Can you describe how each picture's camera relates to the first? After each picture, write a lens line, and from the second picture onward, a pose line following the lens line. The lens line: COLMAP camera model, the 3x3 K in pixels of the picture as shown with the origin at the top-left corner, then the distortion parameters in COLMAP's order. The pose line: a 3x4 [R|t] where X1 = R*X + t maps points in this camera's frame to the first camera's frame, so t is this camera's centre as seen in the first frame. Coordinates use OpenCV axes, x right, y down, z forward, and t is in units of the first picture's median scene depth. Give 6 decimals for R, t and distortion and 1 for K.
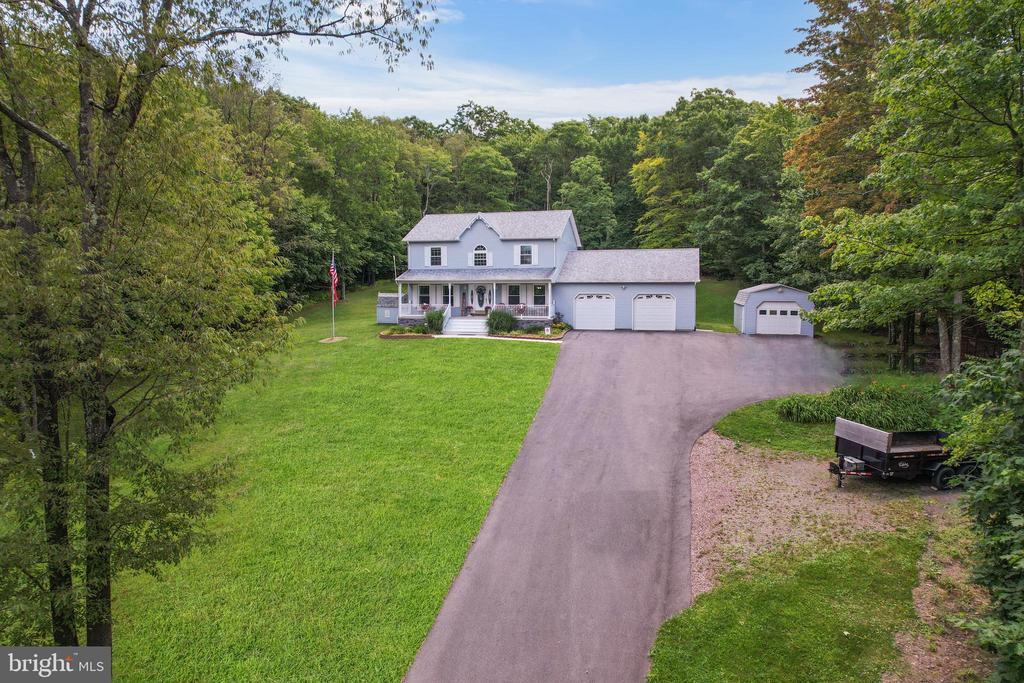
lens RADIAL K [[660.7, 0, 511.6], [0, 660.7, 339.7], [0, 0, 1]] dist [-0.048985, 0.026876]
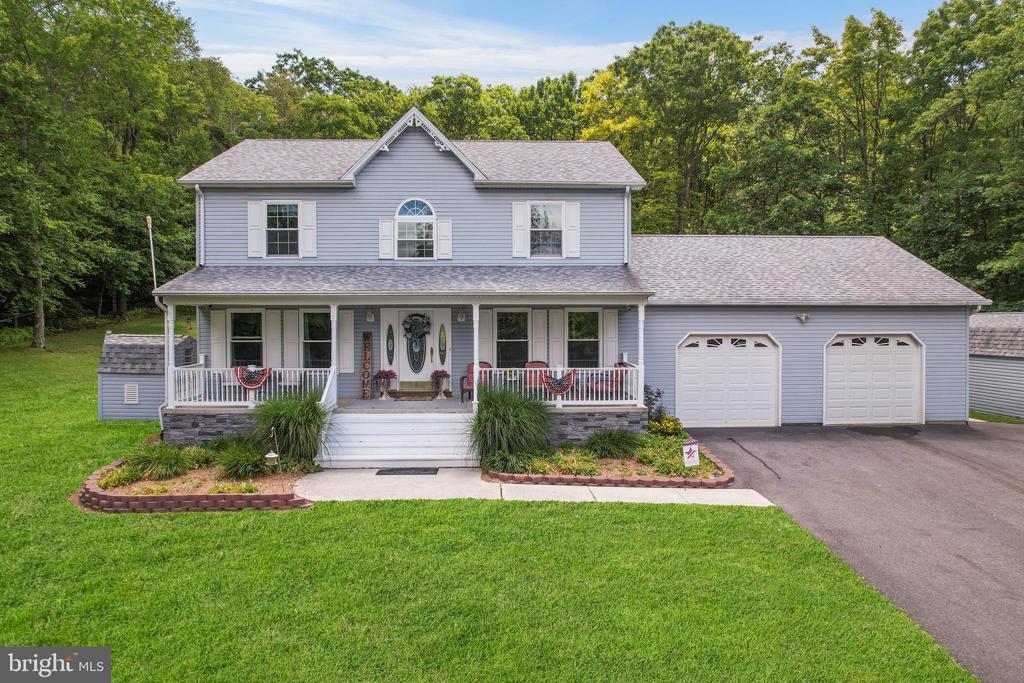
lens RADIAL K [[660.7, 0, 515.7], [0, 660.7, 340.0], [0, 0, 1]] dist [-0.048985, 0.026876]
pose [[0.954514, -0.004835, 0.298128, -0.101923], [0.022661, 0.998153, -0.056364, -0.045567], [-0.297305, 0.060556, 0.952860, 0.642757]]
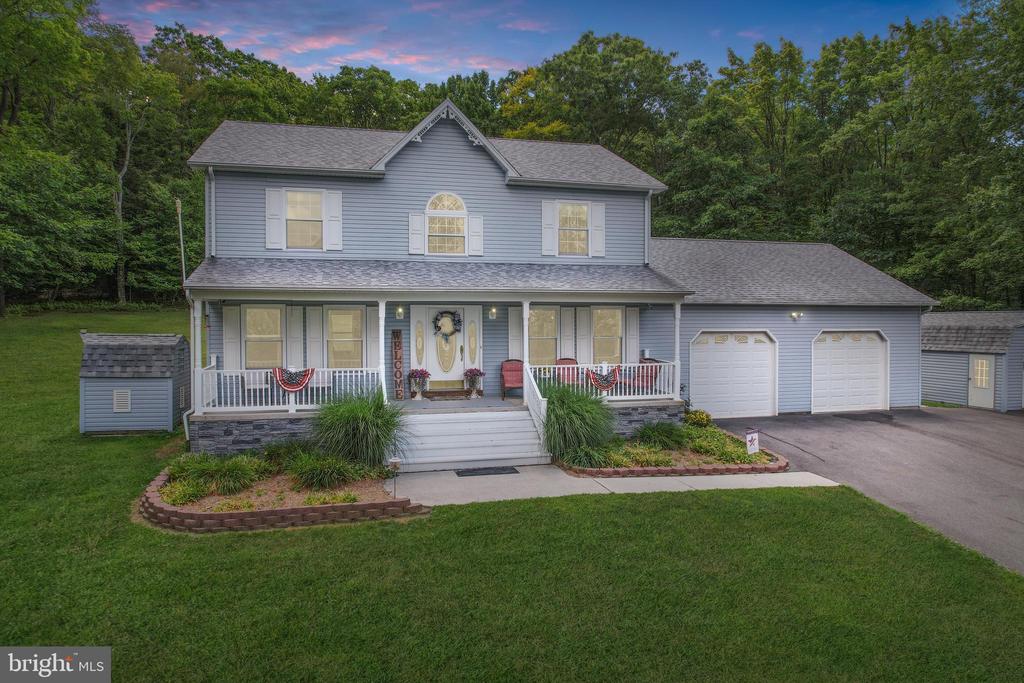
lens RADIAL K [[660.7, 0, 520.3], [0, 660.7, 340.3], [0, 0, 1]] dist [-0.048985, 0.026876]
pose [[0.868148, -0.009705, 0.496210, -0.185927], [0.039351, 0.998007, -0.049328, -0.047002], [-0.494743, 0.062351, 0.866800, 0.678552]]
